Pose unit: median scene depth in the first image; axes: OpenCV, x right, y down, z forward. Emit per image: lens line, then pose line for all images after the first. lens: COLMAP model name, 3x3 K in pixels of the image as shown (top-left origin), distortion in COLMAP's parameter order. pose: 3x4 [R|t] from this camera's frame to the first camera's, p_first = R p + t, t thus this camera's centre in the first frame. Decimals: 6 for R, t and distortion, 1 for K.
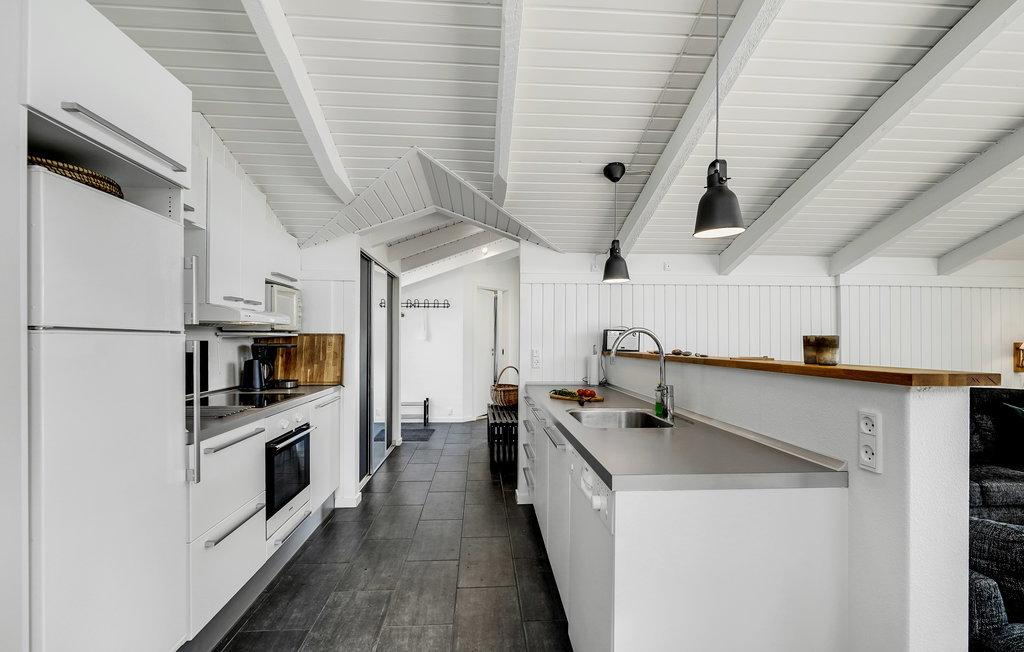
lens RADIAL K [[469.7, 0, 510.2], [0, 469.7, 335.6], [0, 0, 1]] dist [-0.000898, 0.000185]
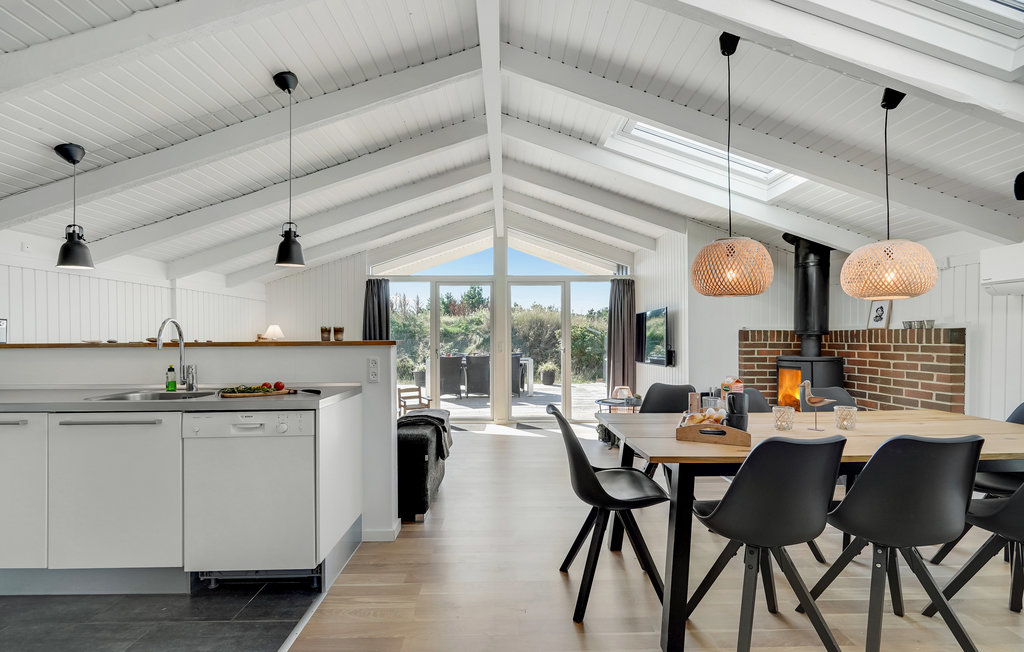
lens RADIAL K [[469.7, 0, 513.9], [0, 469.7, 332.1], [0, 0, 1]] dist [-0.000898, 0.000185]
pose [[0.059804, -0.001558, 0.998209, -0.482806], [-0.000530, 0.999999, 0.001593, 0.006925], [-0.998210, -0.000625, 0.059804, 0.038173]]
